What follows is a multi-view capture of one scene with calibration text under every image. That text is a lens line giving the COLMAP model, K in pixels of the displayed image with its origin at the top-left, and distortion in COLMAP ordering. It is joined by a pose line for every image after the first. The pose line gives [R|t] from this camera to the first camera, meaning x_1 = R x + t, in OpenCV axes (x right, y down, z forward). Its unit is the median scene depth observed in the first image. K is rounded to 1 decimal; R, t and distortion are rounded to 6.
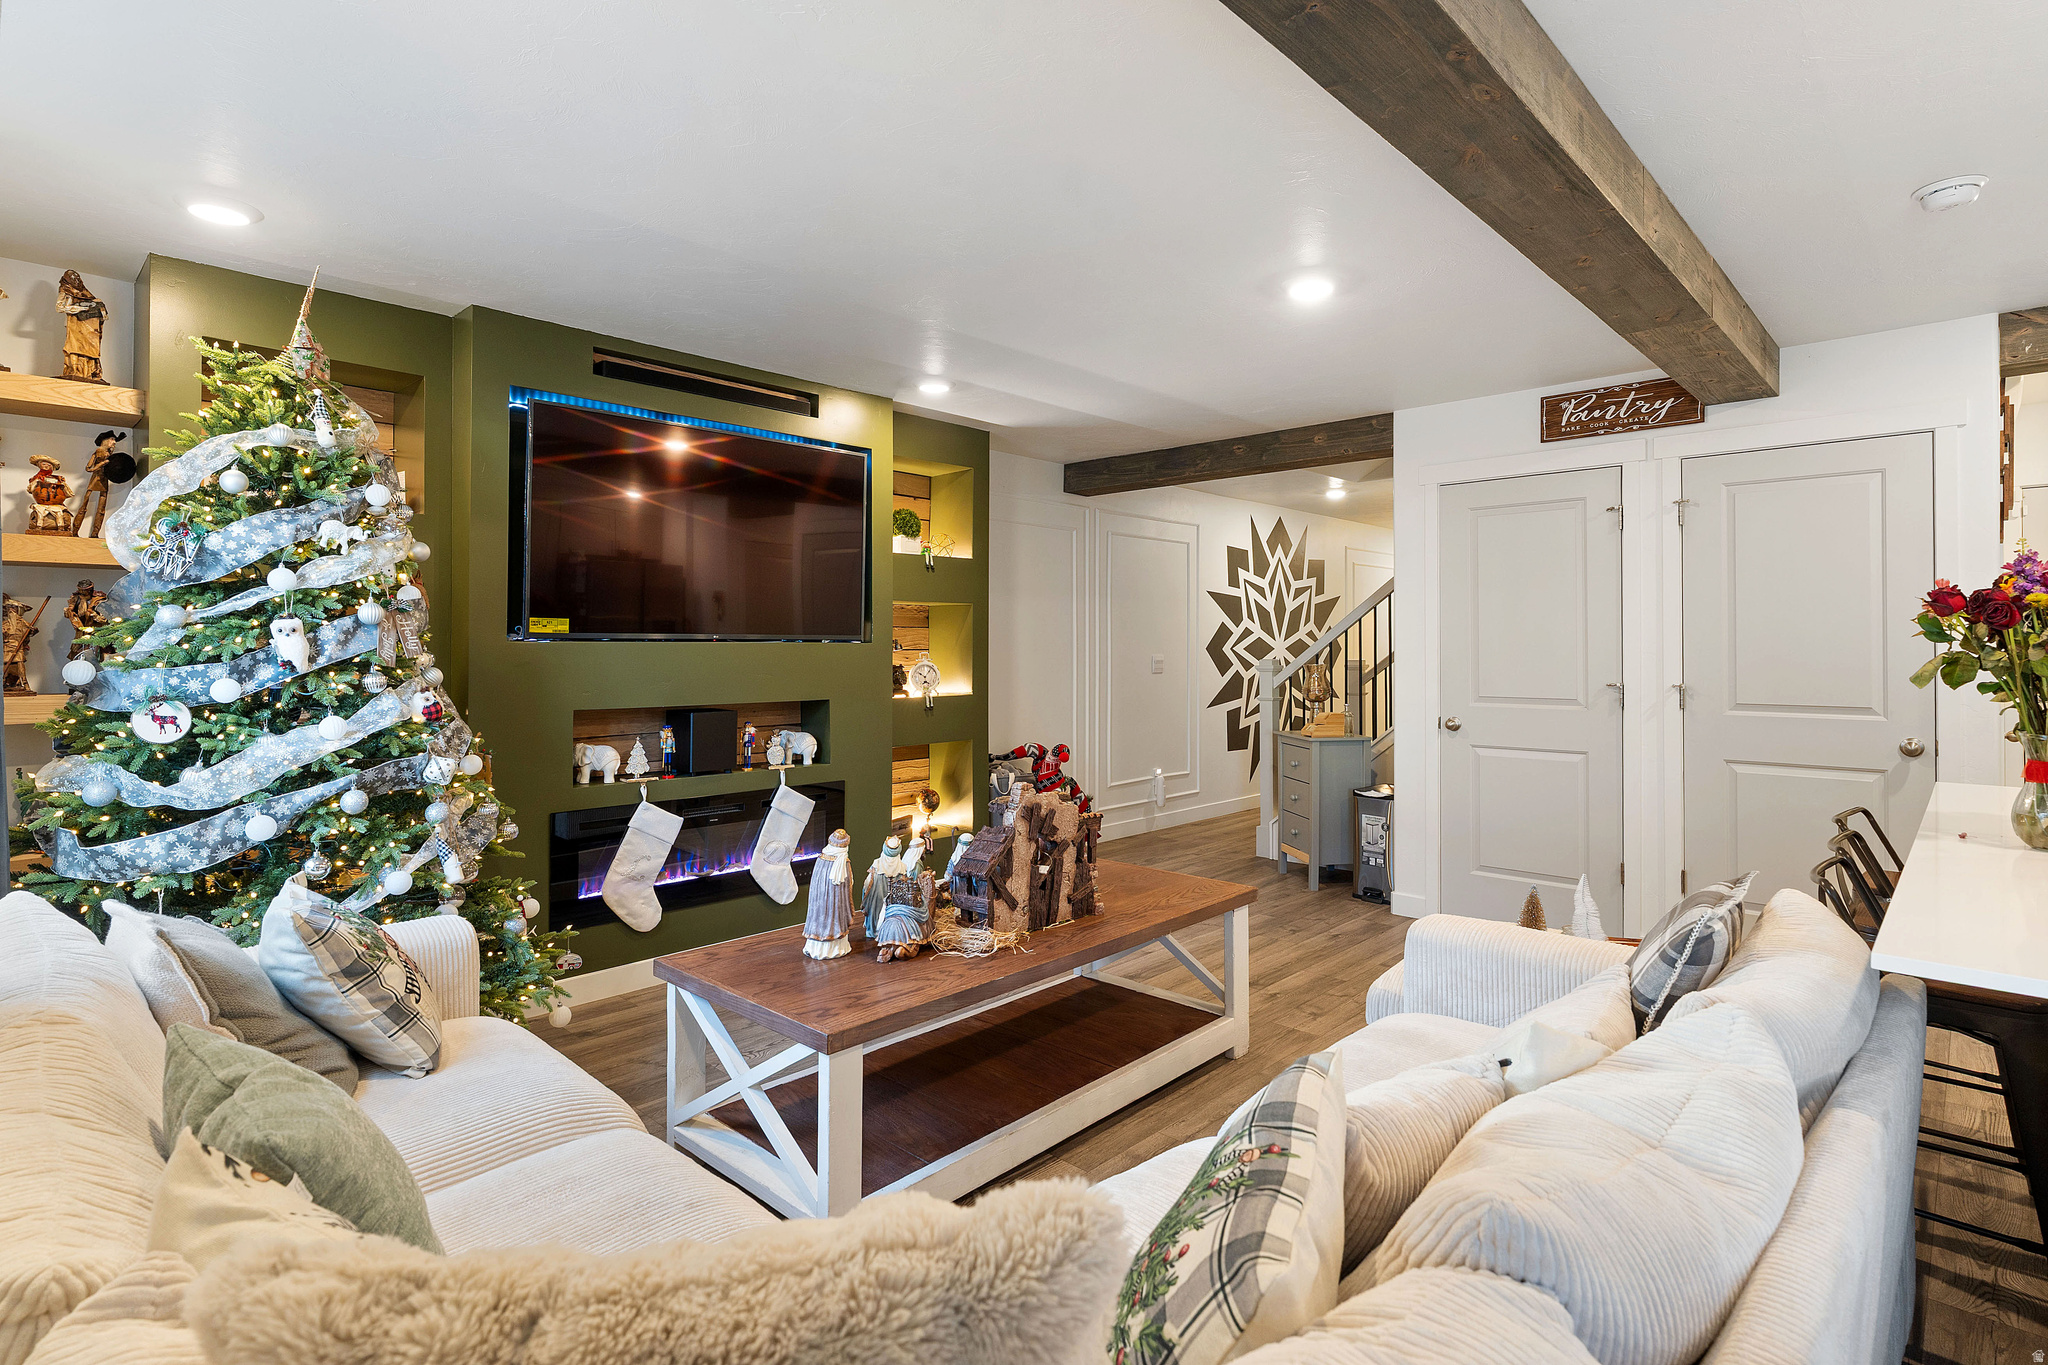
lens RADIAL K [[1008.4, 0, 1028.8], [0, 1008.4, 639.1], [0, 0, 1]] dist [-0.000670, 0.000303]
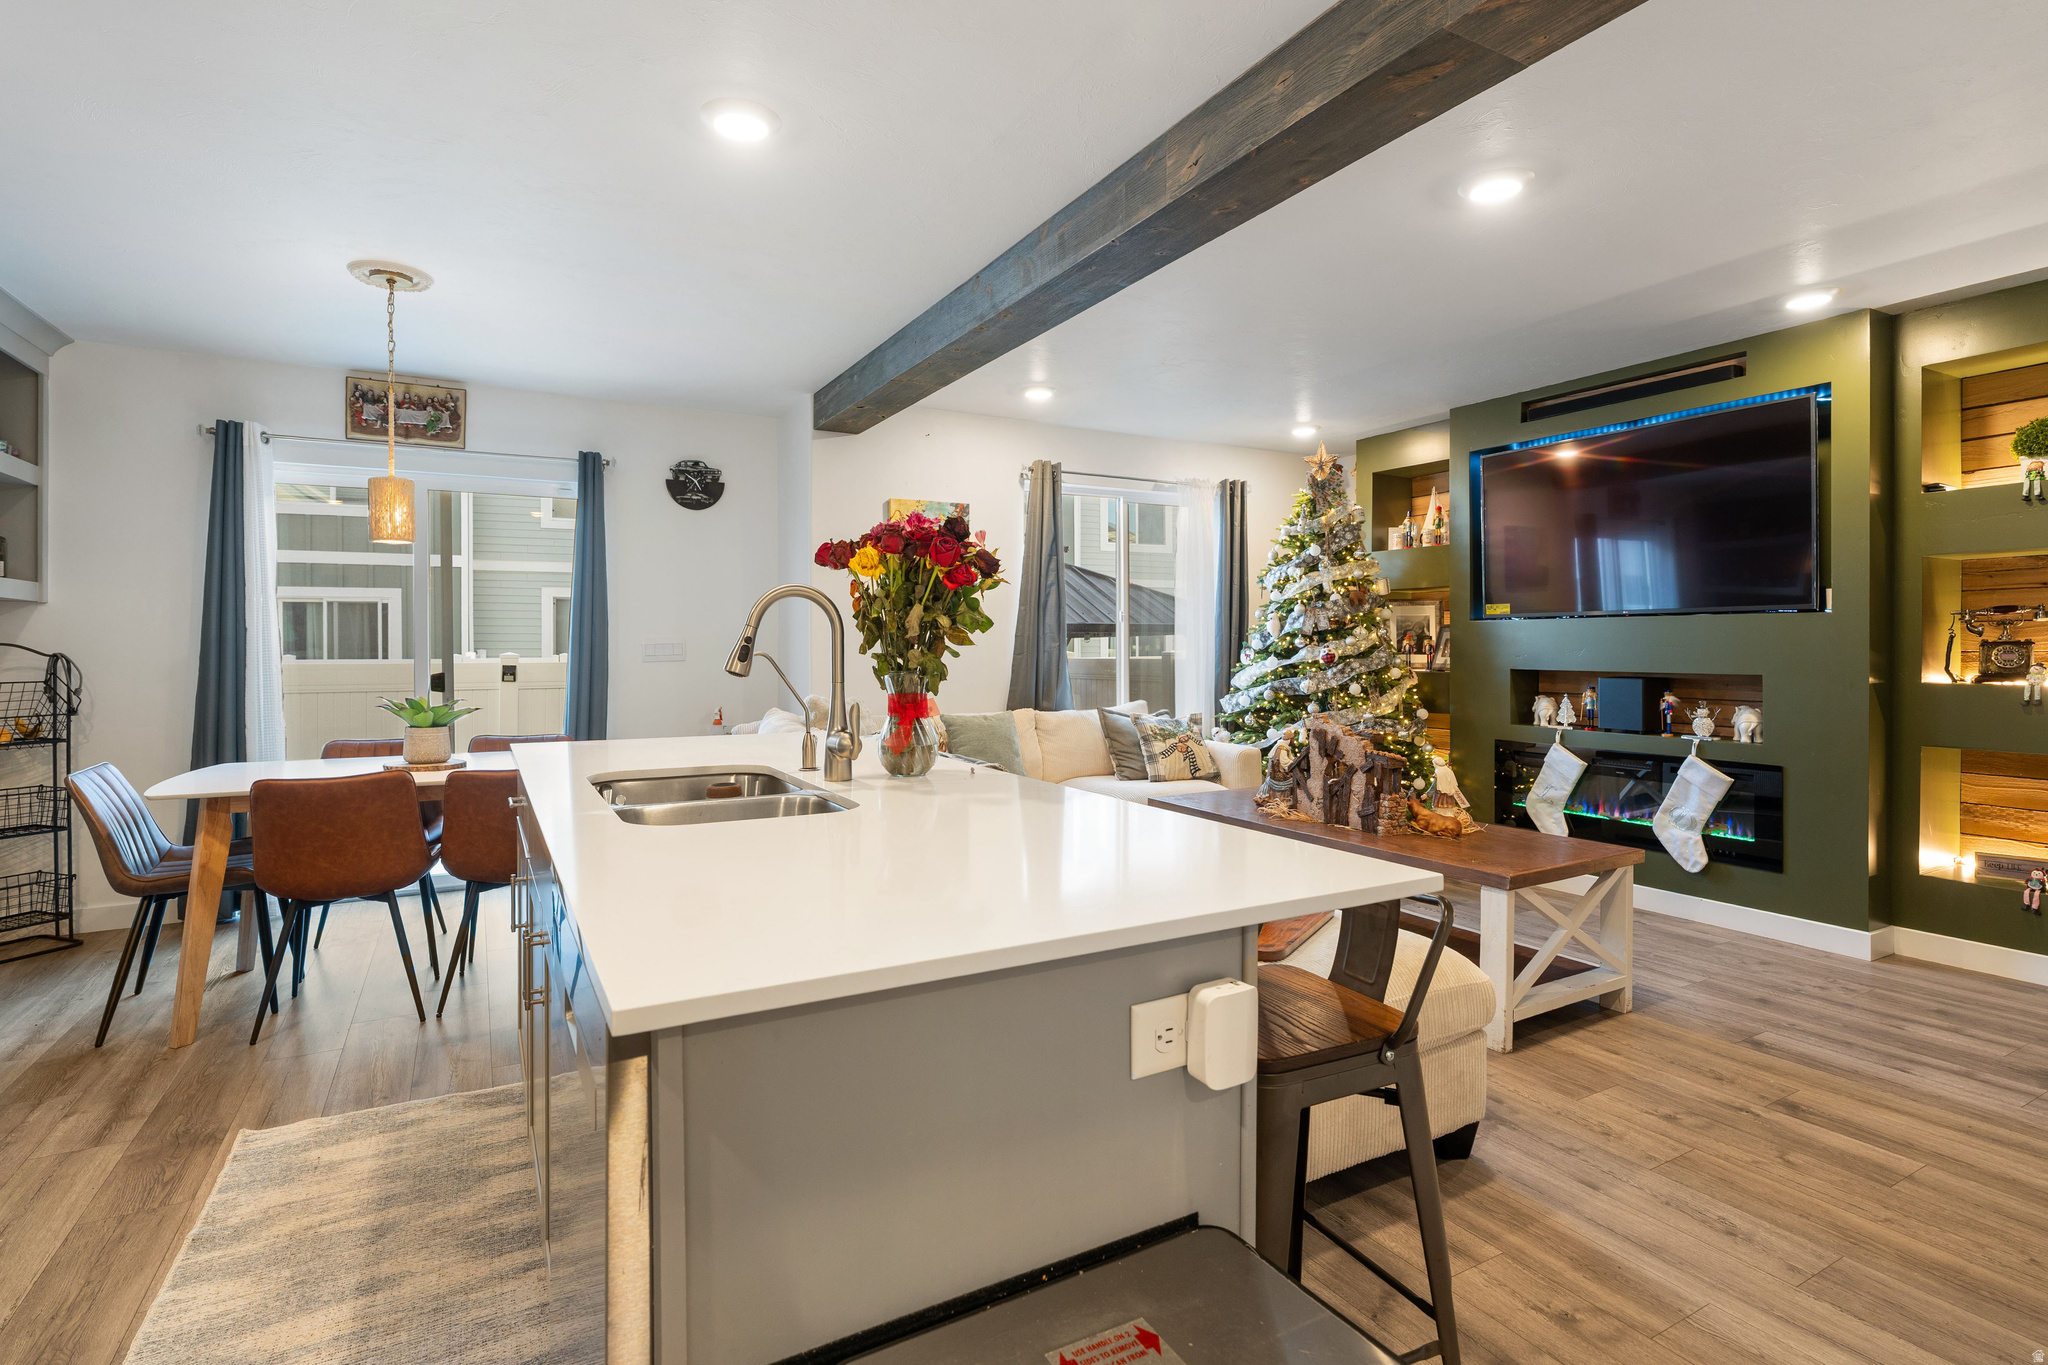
lens RADIAL K [[985.6, 0, 1014.5], [0, 985.6, 651.8], [0, 0, 1]] dist [-0.006363, 0.001503]
pose [[-0.299015, 0.005997, -0.954229, 1.018725], [0.007039, 0.999967, 0.004079, 0.035140], [0.954222, -0.005497, -0.299048, 0.723436]]
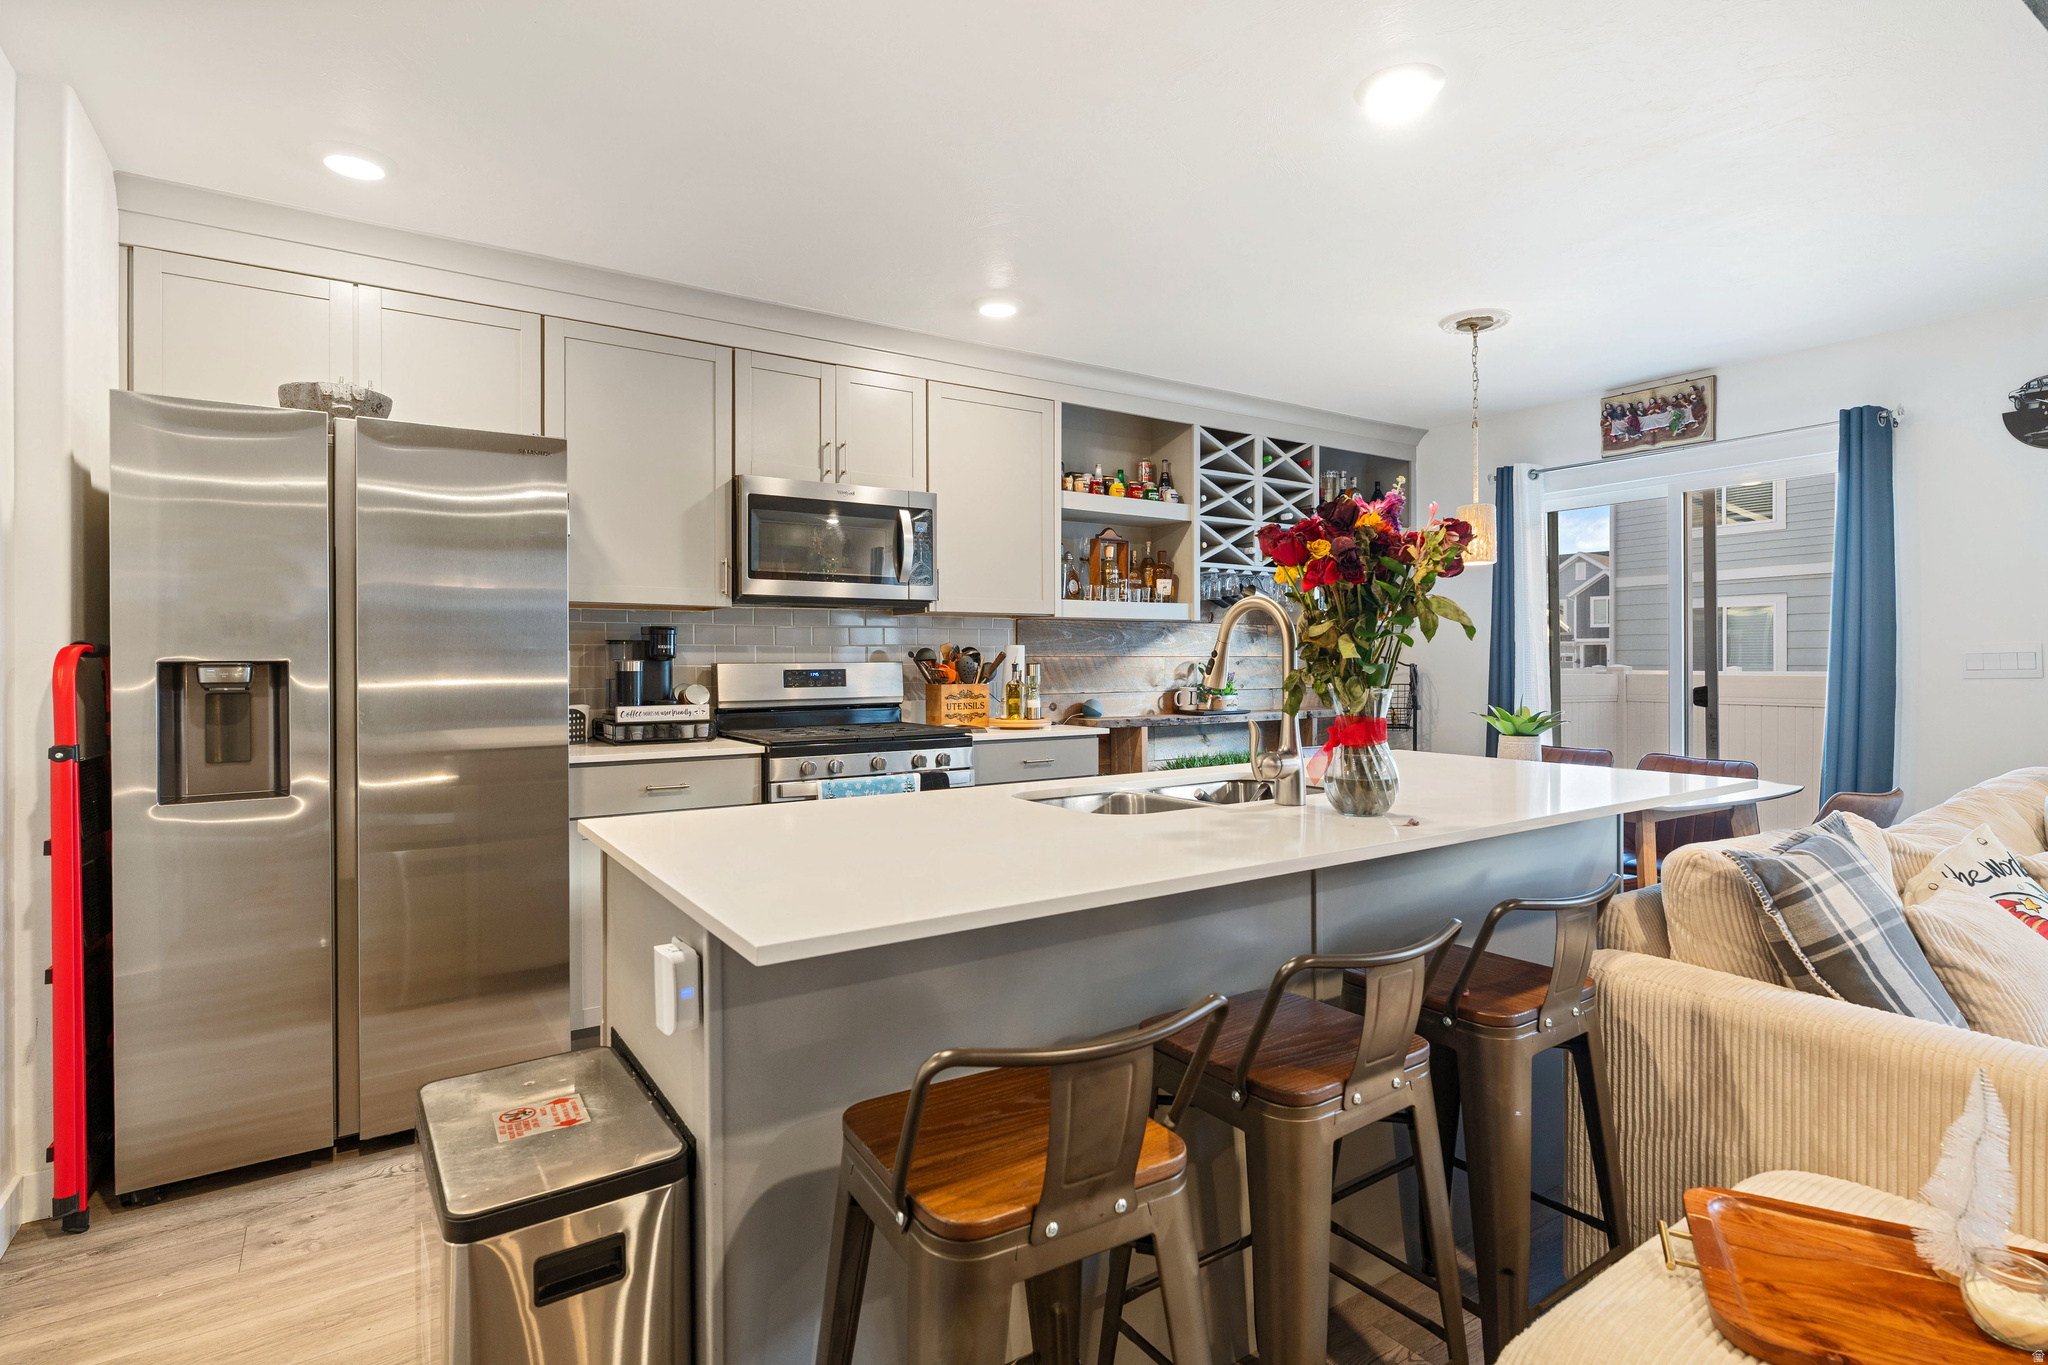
lens RADIAL K [[1010.2, 0, 1021.0], [0, 1010.2, 660.5], [0, 0, 1]] dist [-0.003806, 0.000815]
pose [[-0.976178, 0.004001, 0.216933, 0.563448], [0.002609, 0.999974, -0.006701, 0.037307], [-0.216954, -0.005976, -0.976164, 0.993355]]
